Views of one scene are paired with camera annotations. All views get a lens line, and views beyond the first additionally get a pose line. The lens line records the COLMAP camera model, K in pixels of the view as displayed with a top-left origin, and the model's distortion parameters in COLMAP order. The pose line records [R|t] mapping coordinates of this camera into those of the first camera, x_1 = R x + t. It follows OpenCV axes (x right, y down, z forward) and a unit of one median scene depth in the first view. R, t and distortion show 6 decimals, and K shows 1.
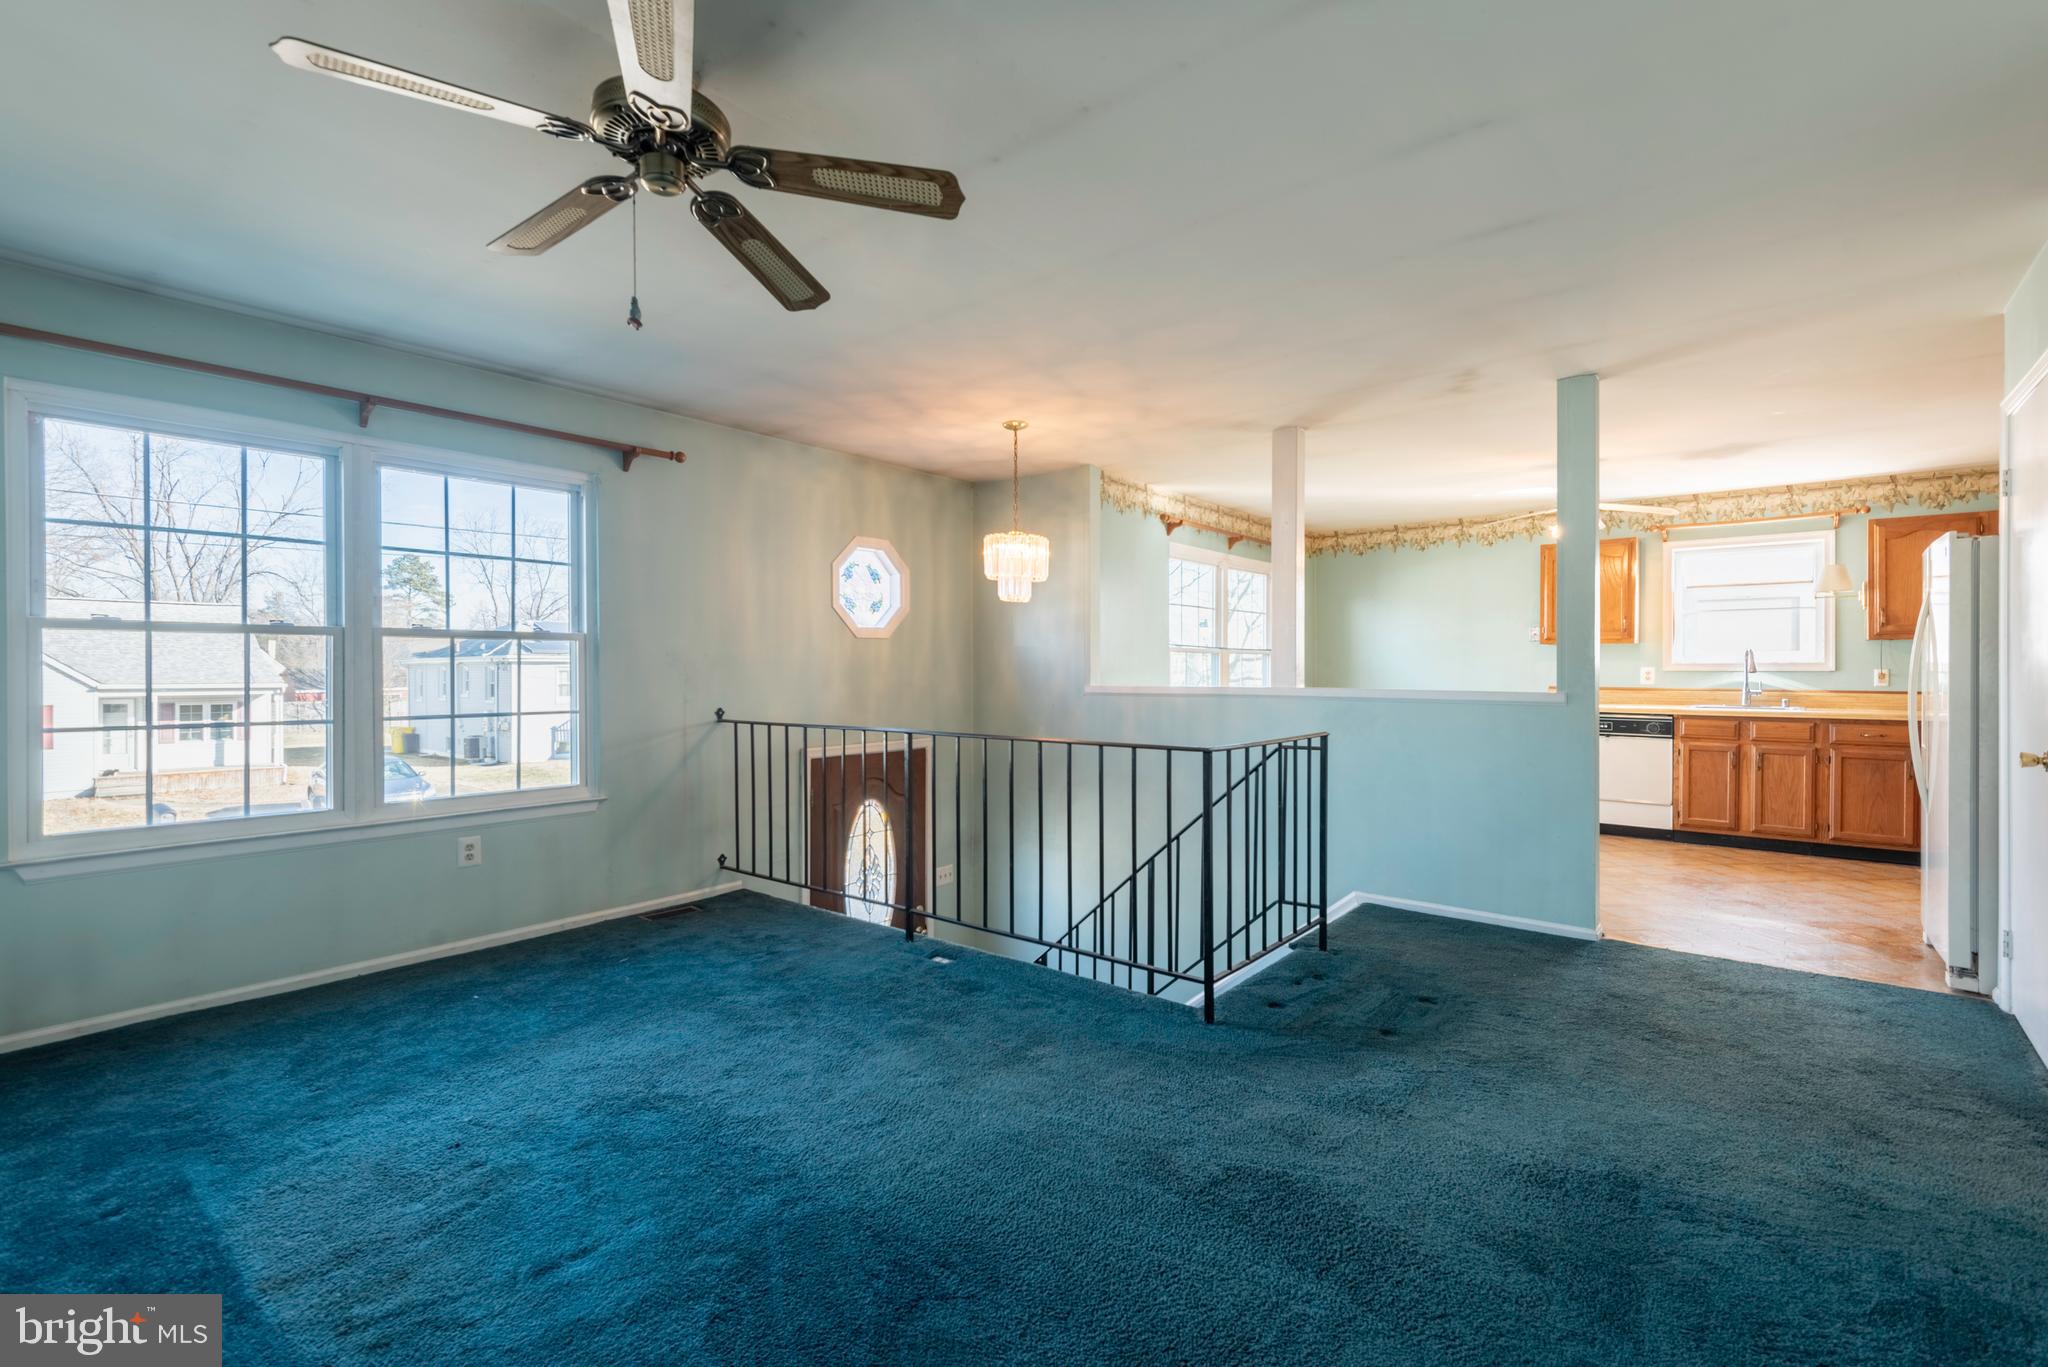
lens RADIAL K [[934.5, 0, 1019.6], [0, 934.5, 681.2], [0, 0, 1]] dist [0.018990, -0.008614]
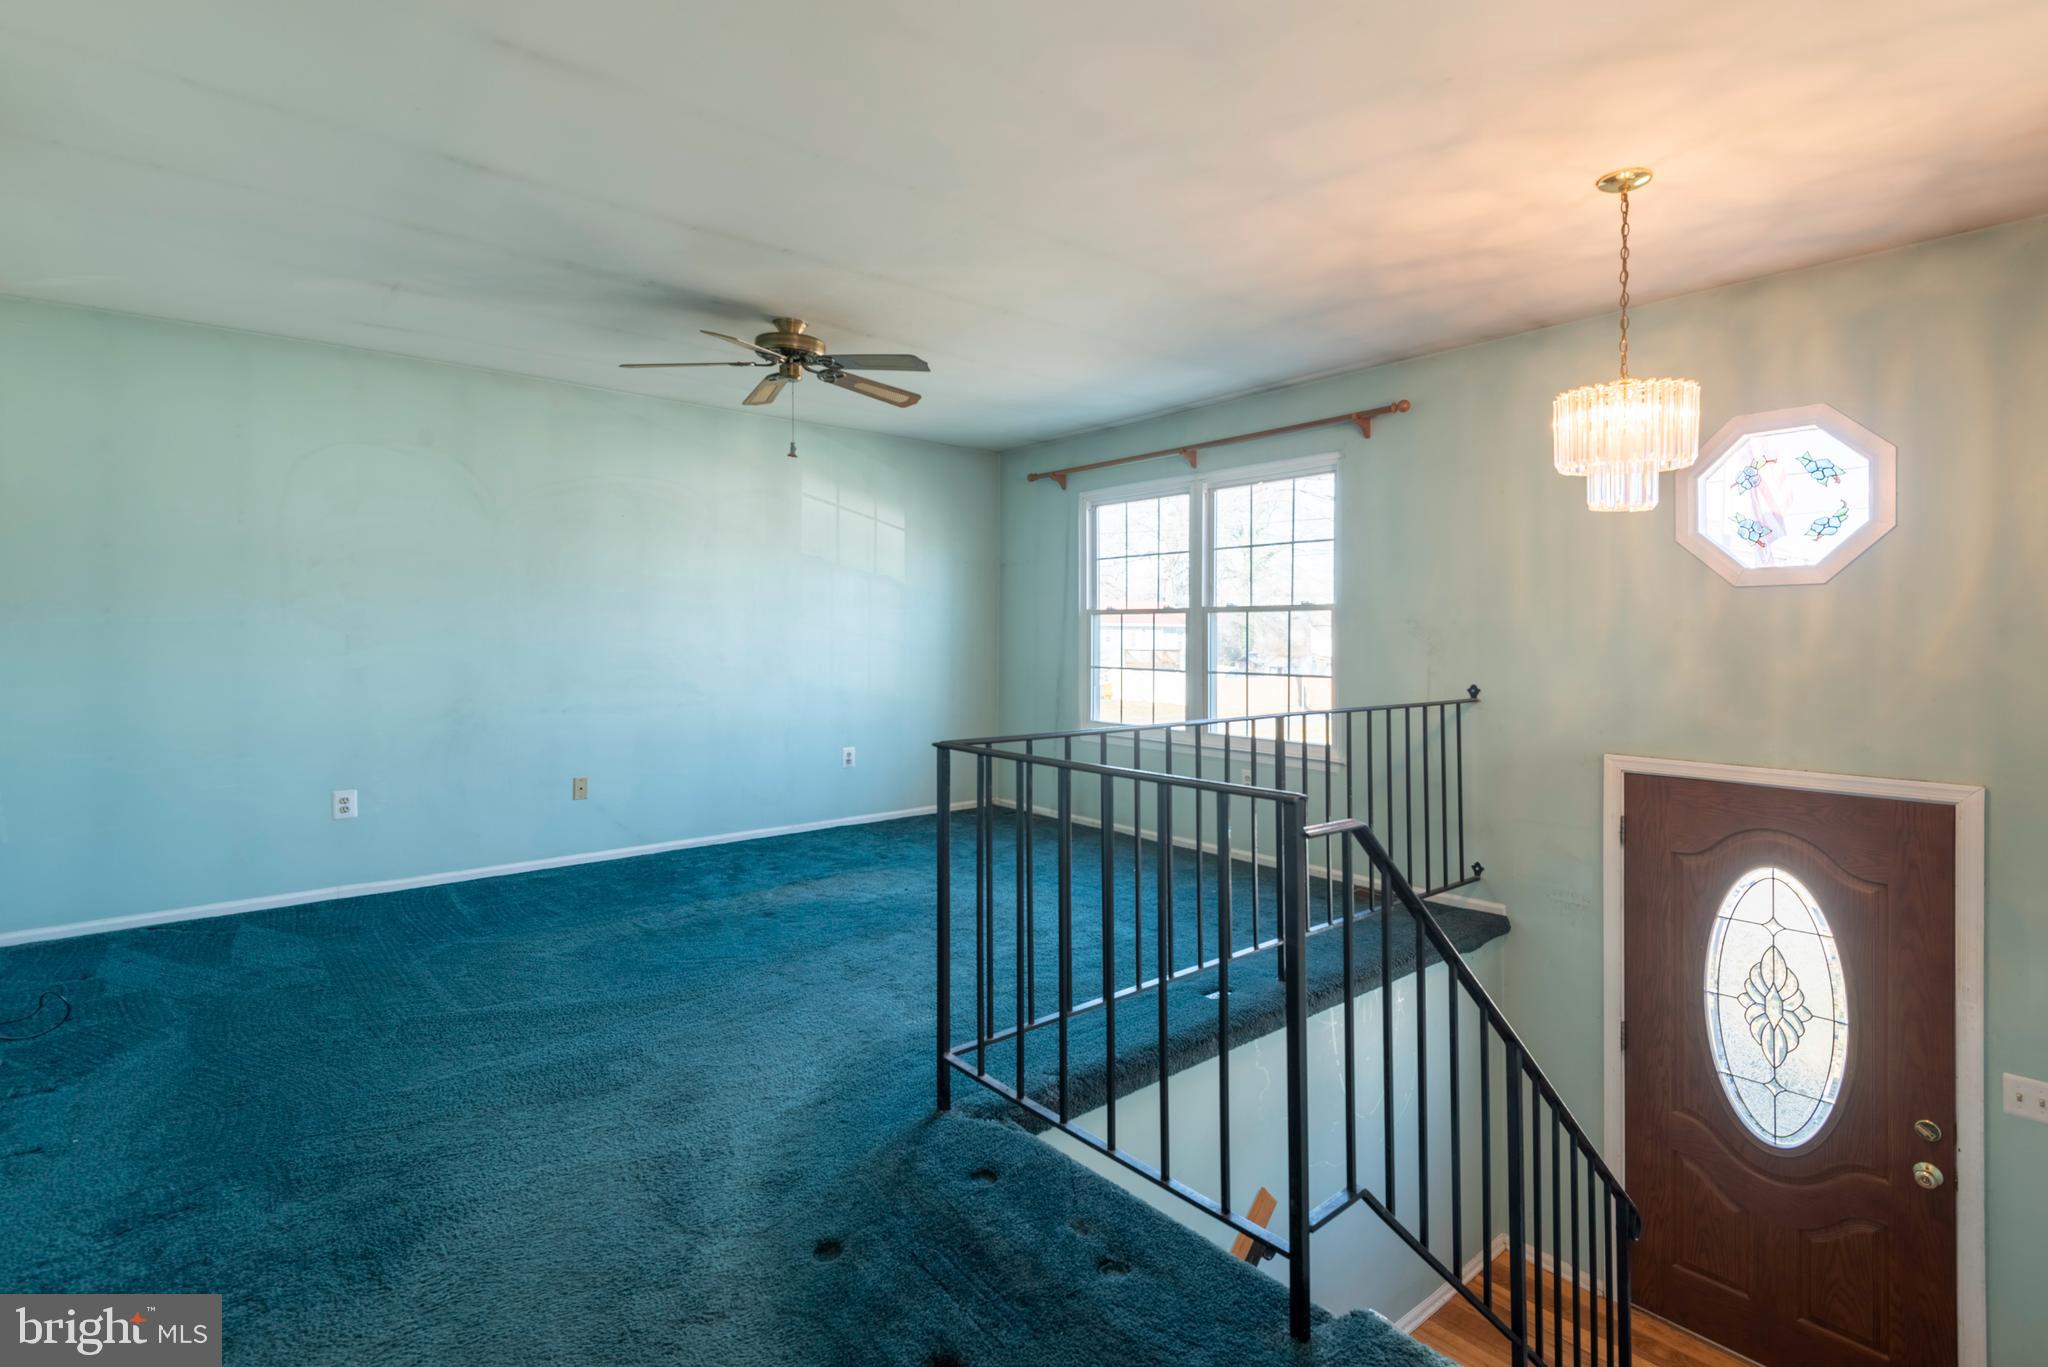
lens RADIAL K [[934.5, 0, 985.5], [0, 934.5, 636.3], [0, 0, 1]] dist [0.018990, -0.008614]
pose [[-0.200888, 0.001855, -0.979612, 0.568248], [-0.015787, 0.999862, 0.005130, -0.011565], [0.979487, 0.016496, -0.200832, 0.725065]]
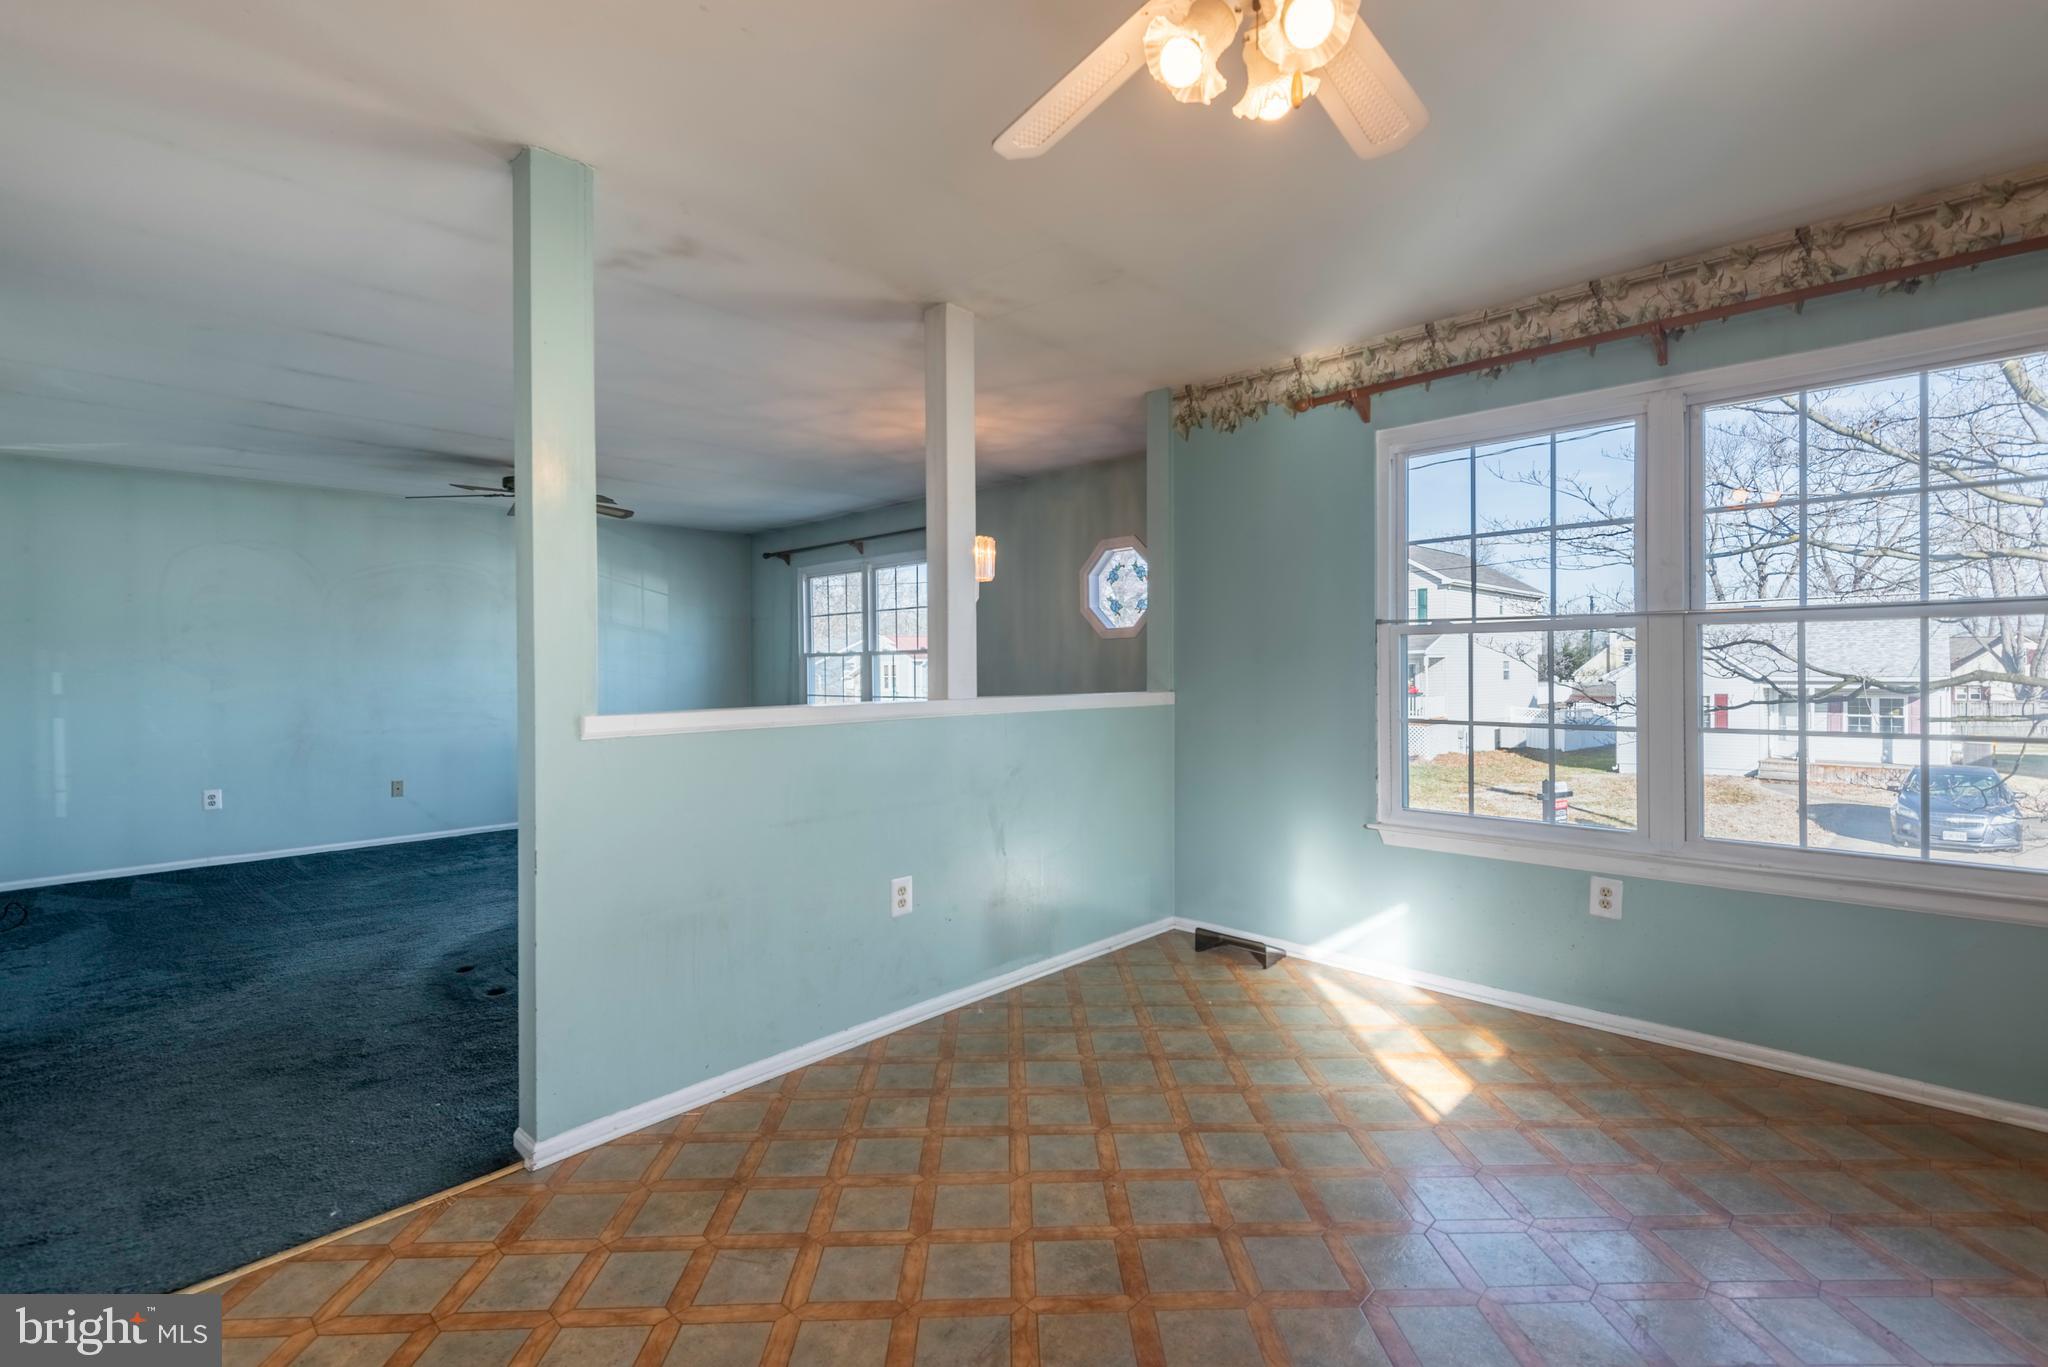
lens RADIAL K [[934.5, 0, 1020.4], [0, 934.5, 670.2], [0, 0, 1]] dist [0.018990, -0.008614]
pose [[-0.094044, 0.001700, -0.995567, 0.961017], [-0.003070, 0.999993, 0.001998, -0.016756], [0.995563, 0.003244, -0.094038, 1.137937]]
